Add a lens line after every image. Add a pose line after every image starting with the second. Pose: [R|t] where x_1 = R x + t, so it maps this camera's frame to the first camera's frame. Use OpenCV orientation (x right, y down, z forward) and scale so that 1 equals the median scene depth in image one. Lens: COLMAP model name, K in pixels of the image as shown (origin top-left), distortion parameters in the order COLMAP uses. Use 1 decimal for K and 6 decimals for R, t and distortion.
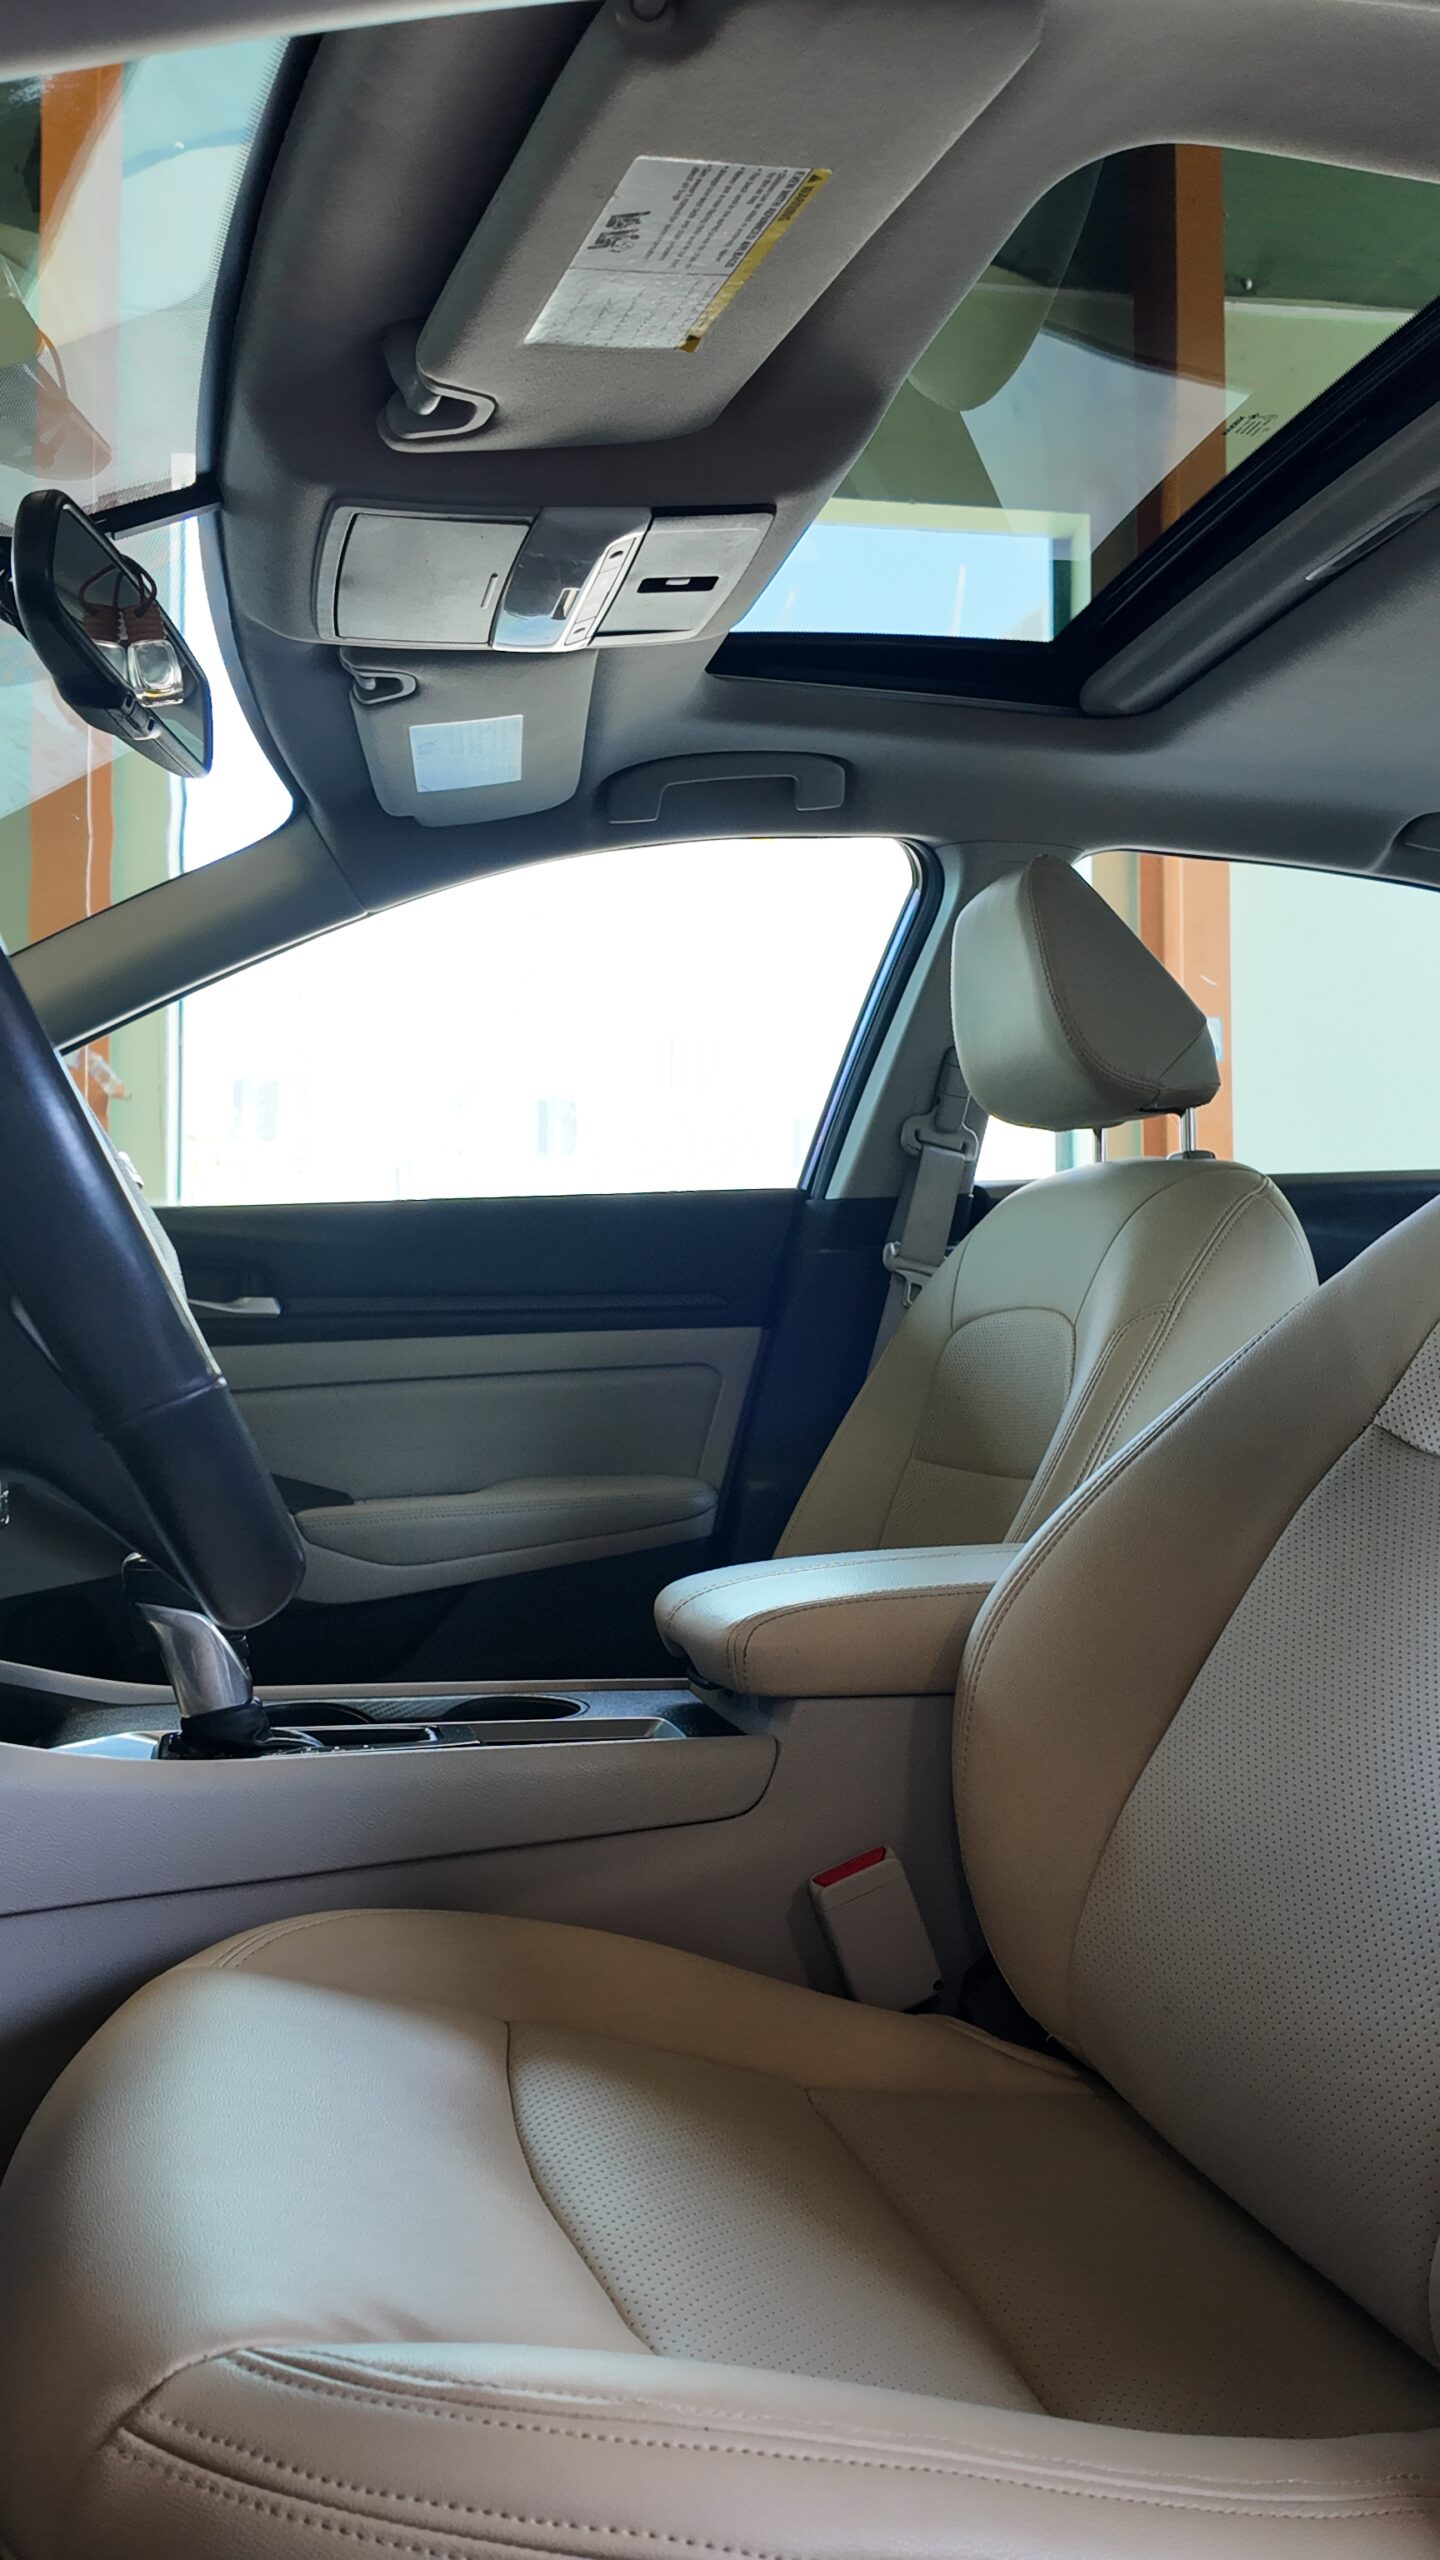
lens RADIAL K [[1892.2, 0, 728.4], [0, 1892.2, 1276.3], [0, 0, 1]] dist [0.156812, -0.266699]
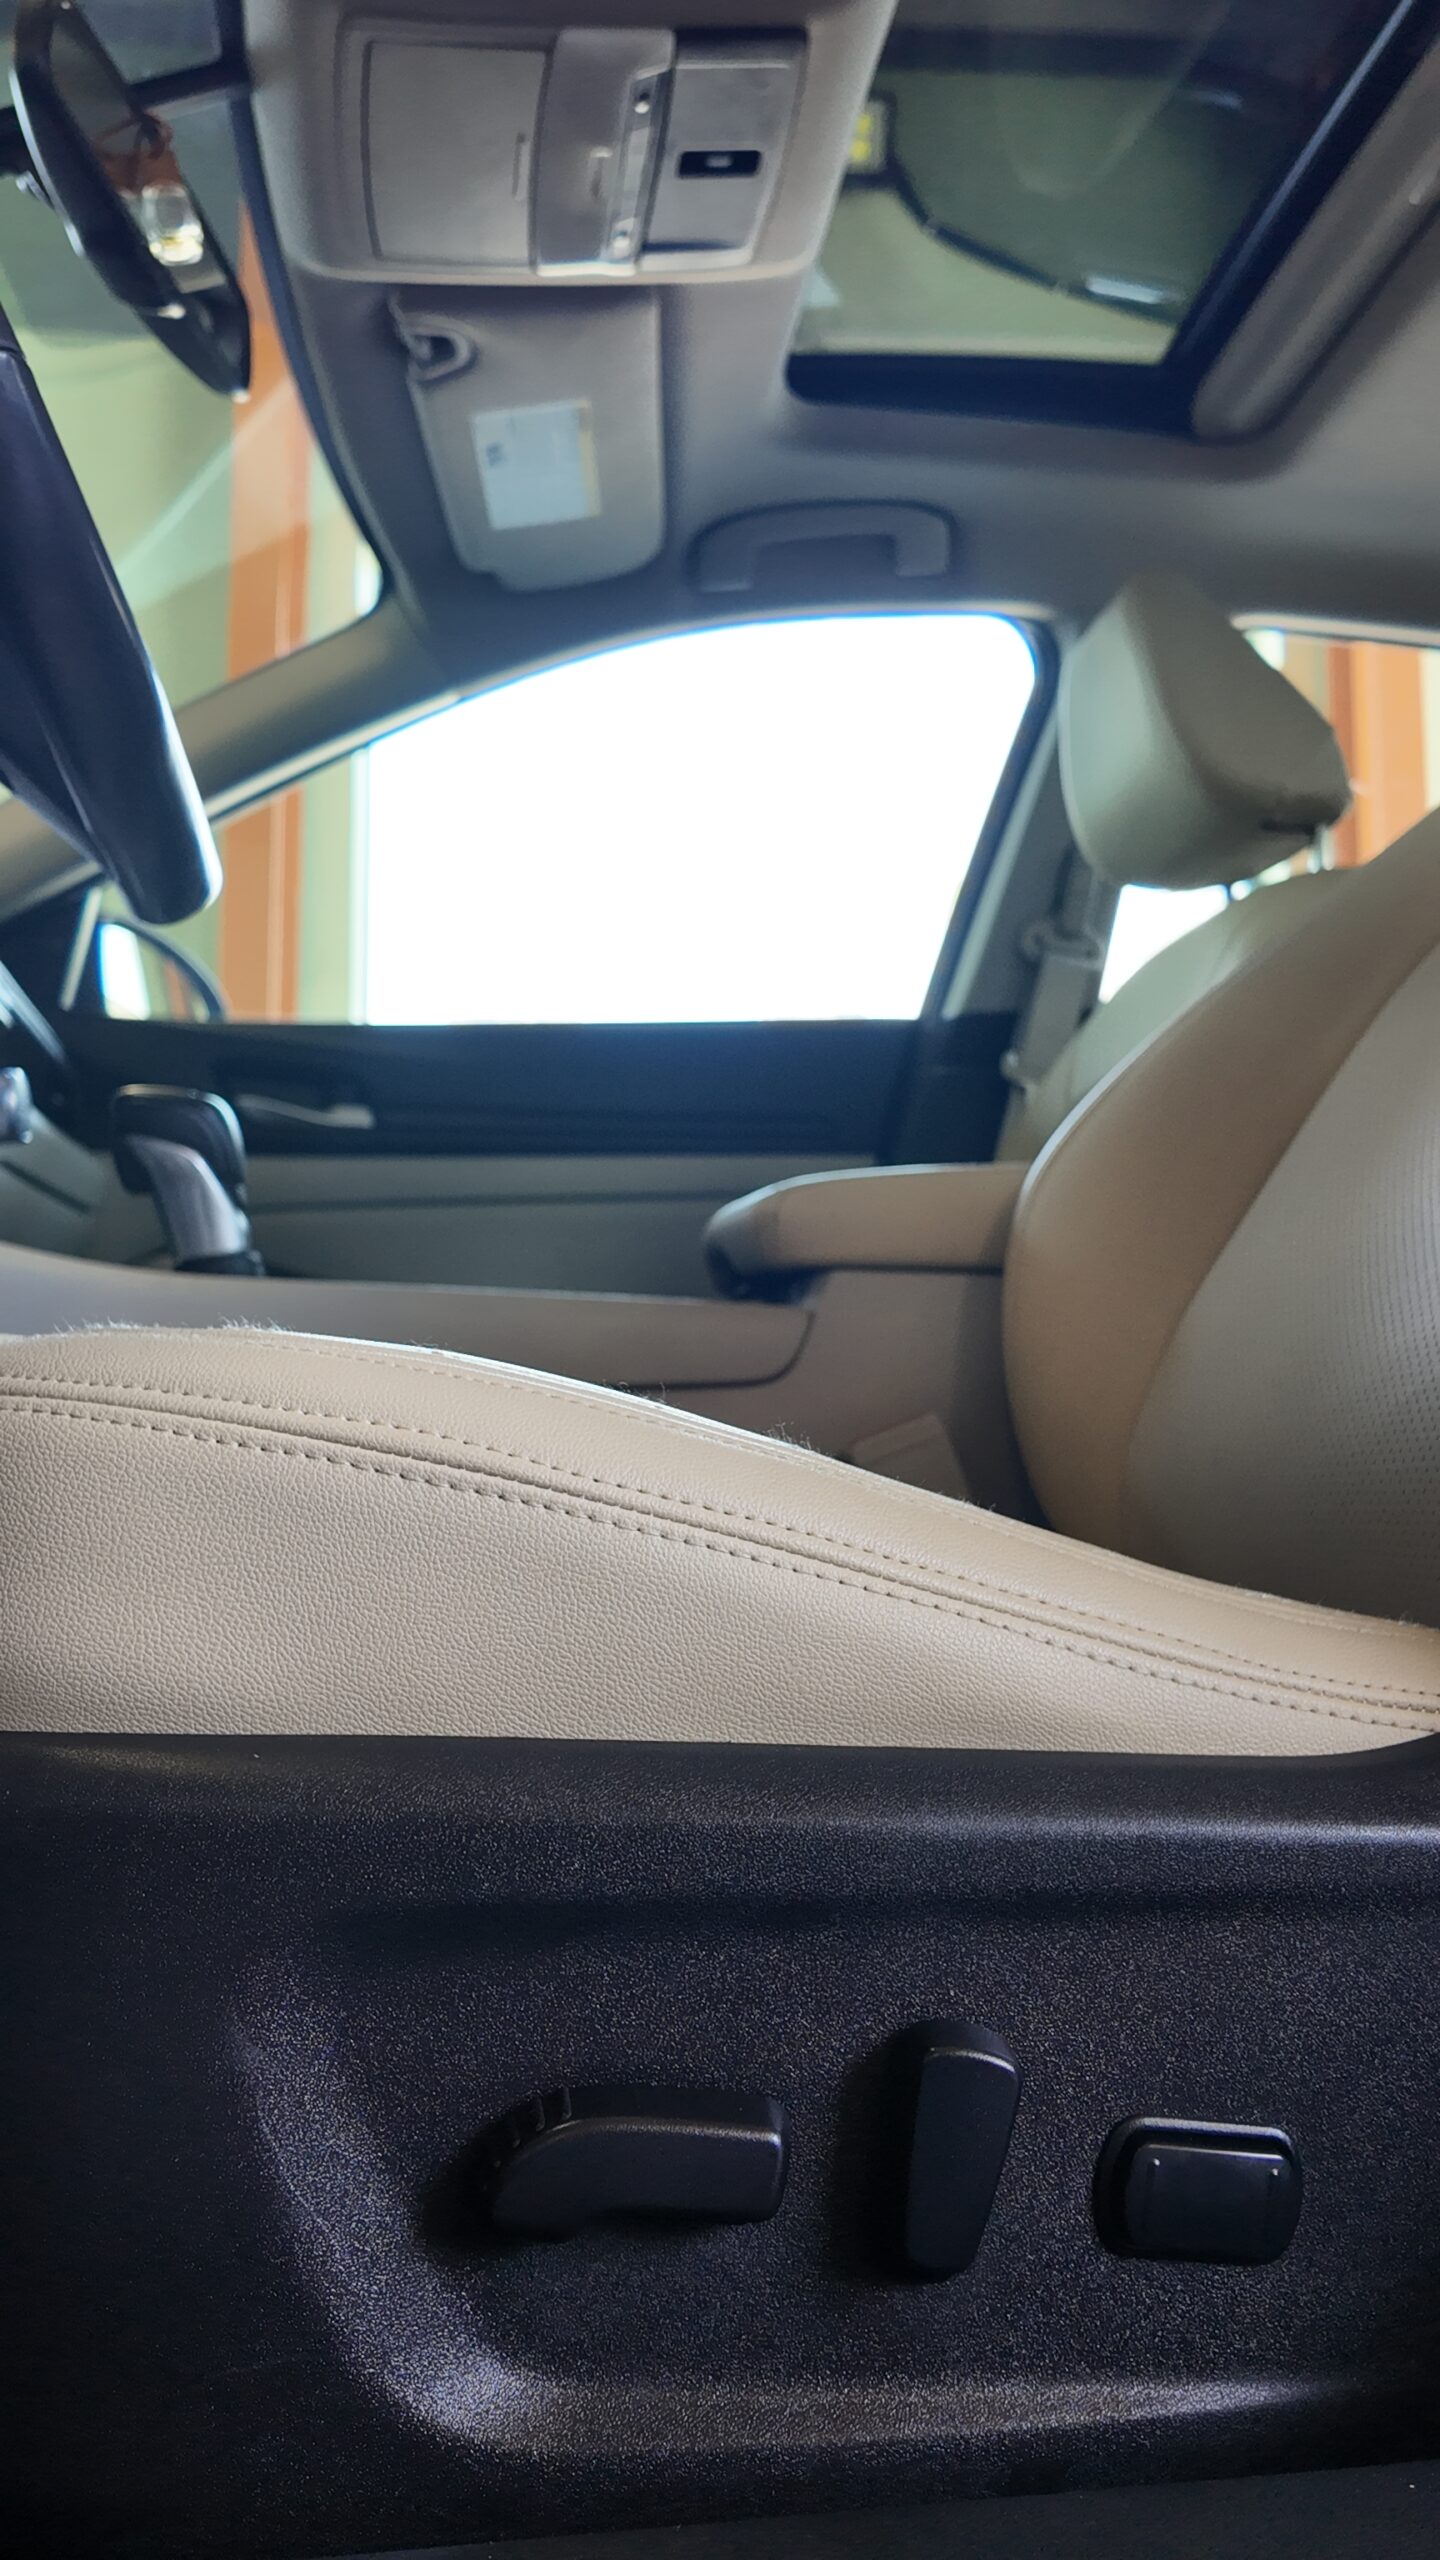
lens RADIAL K [[1892.2, 0, 728.4], [0, 1892.2, 1276.3], [0, 0, 1]] dist [0.156812, -0.266699]
pose [[0.993981, -0.011187, -0.108976, 0.053239], [0.002560, 0.996872, -0.078987, 0.185275], [0.109518, 0.078233, 0.990901, 0.063698]]
